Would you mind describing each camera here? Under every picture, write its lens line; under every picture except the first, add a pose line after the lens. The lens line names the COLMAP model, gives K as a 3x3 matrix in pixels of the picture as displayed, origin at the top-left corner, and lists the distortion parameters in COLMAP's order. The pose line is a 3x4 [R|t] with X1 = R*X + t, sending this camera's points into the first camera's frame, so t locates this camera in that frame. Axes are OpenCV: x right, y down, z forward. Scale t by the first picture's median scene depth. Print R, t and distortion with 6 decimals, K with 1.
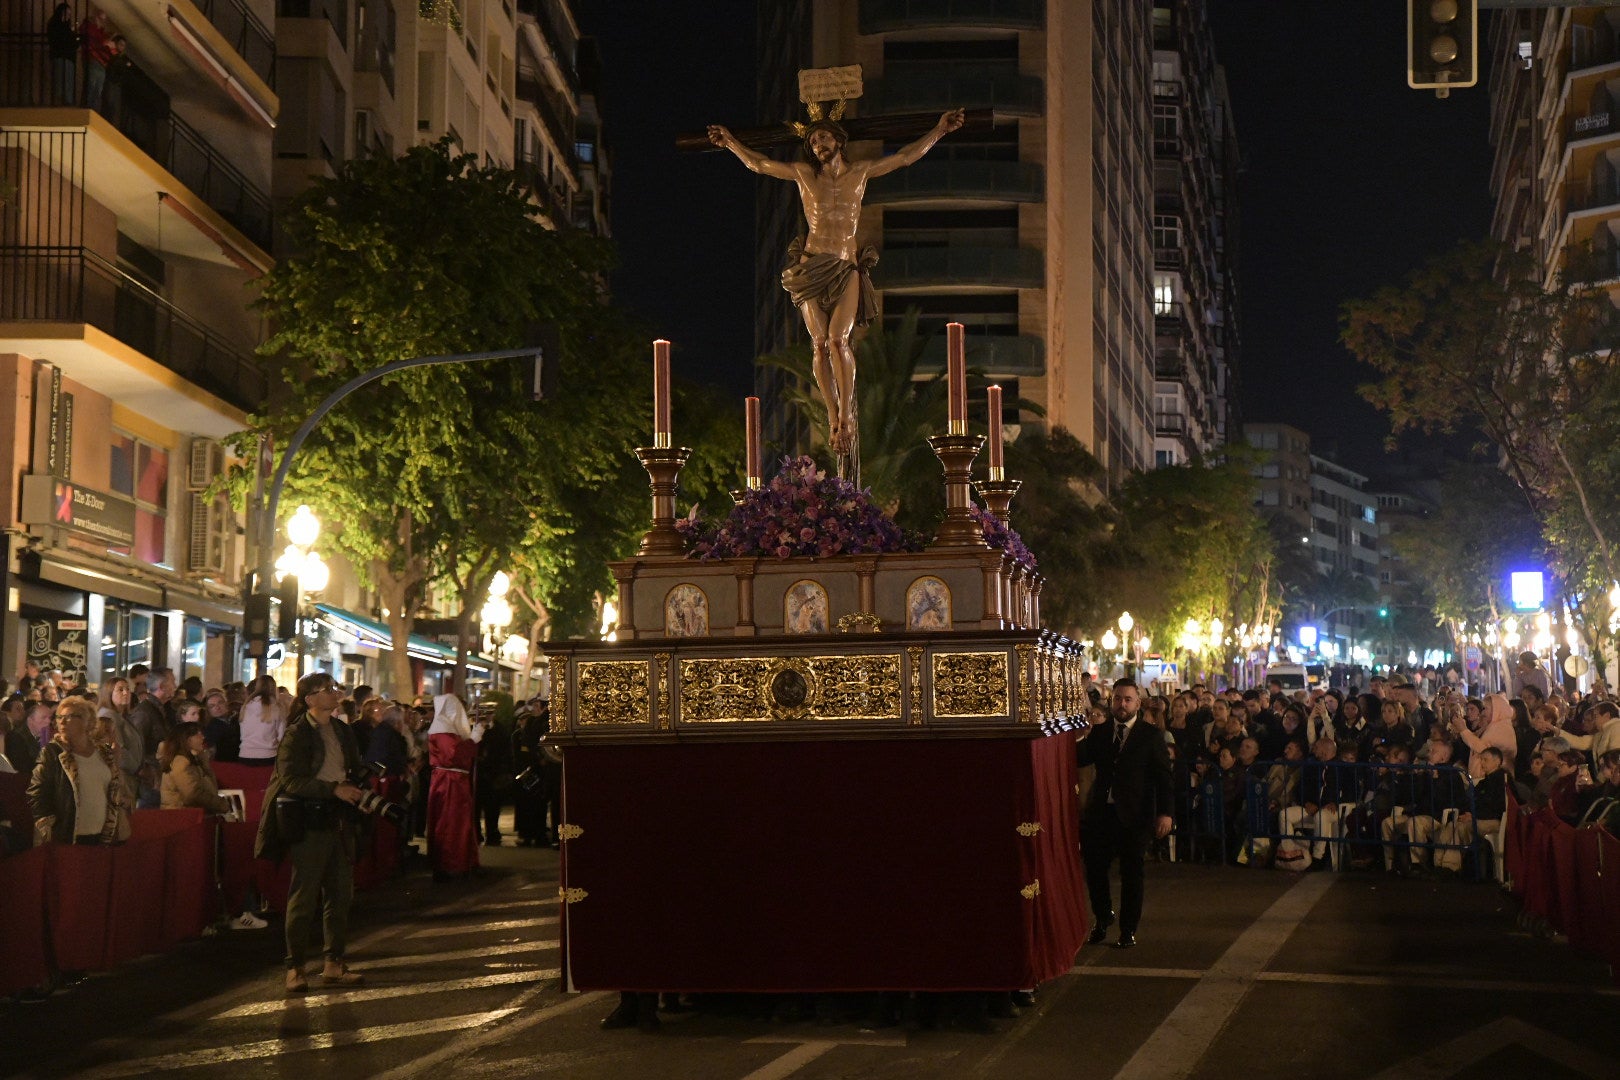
lens RADIAL K [[2172.6, 0, 846.6], [0, 2172.6, 539.3], [0, 0, 1]] dist [0.117314, 0.053314]
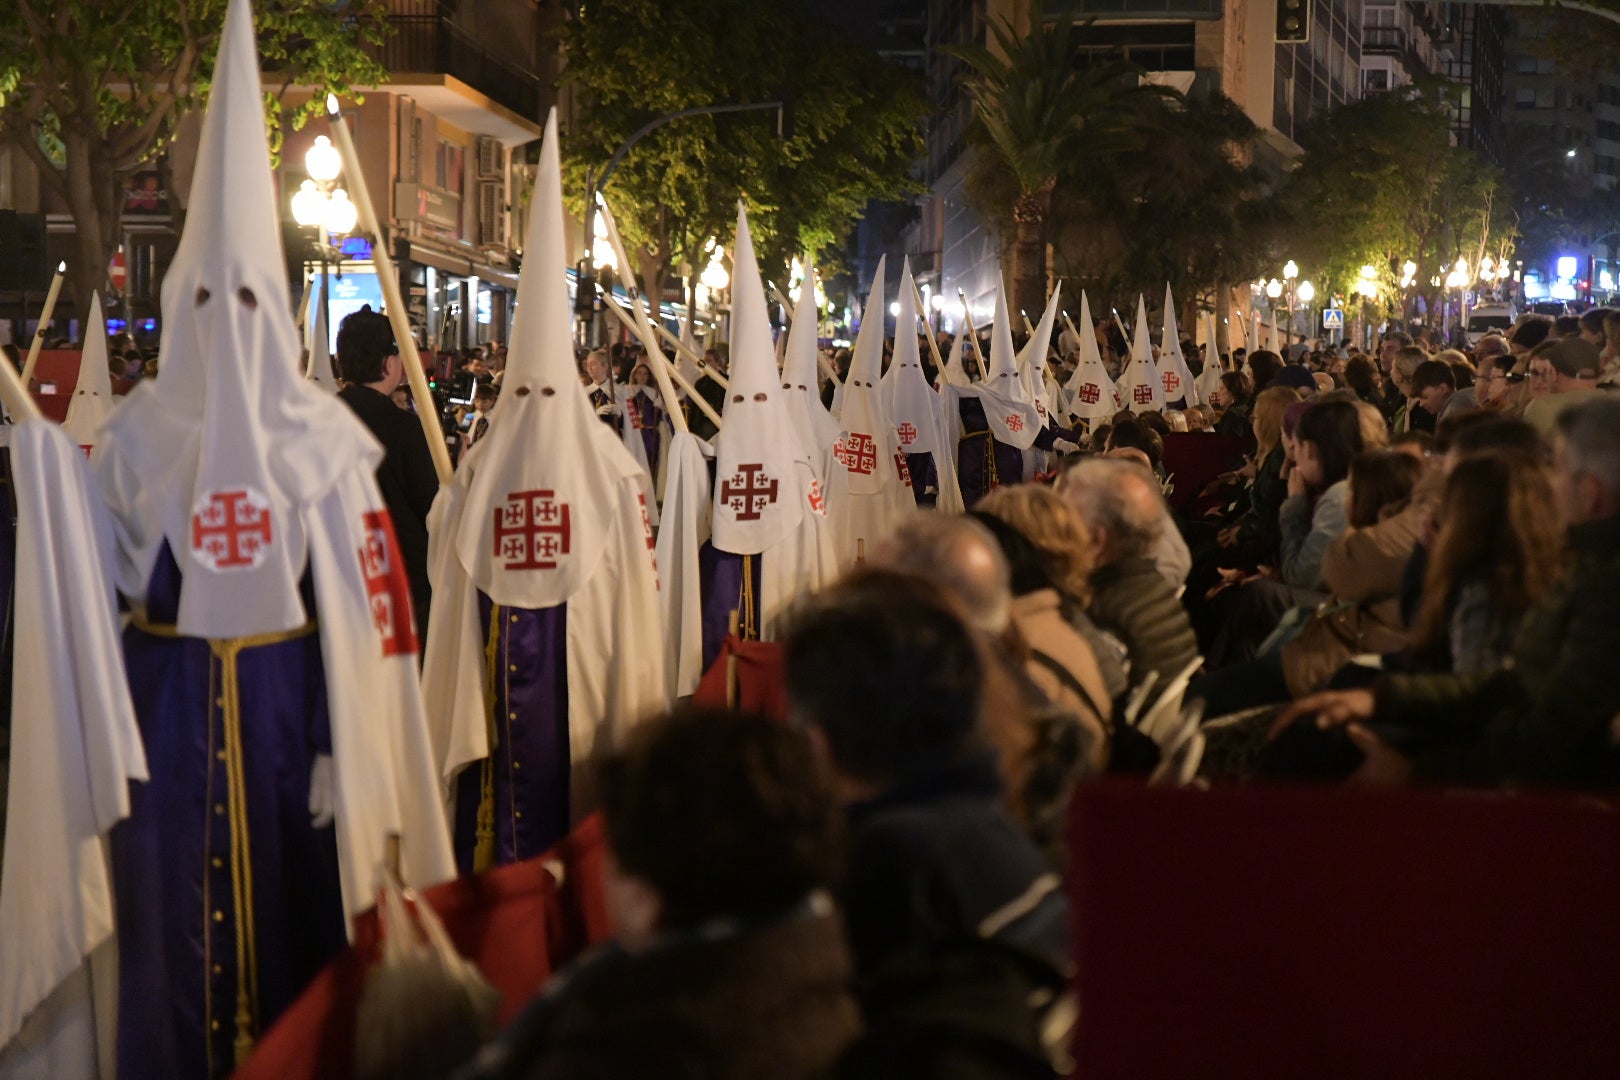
lens RADIAL K [[2790.7, 0, 789.8], [0, 2790.7, 540.4], [0, 0, 1]] dist [0.139399, 0.187314]
pose [[0.995940, 0.009259, -0.089540, 0.021667], [0.003911, 0.989306, 0.145803, -0.051476], [0.089933, -0.145561, 0.985253, -0.589875]]
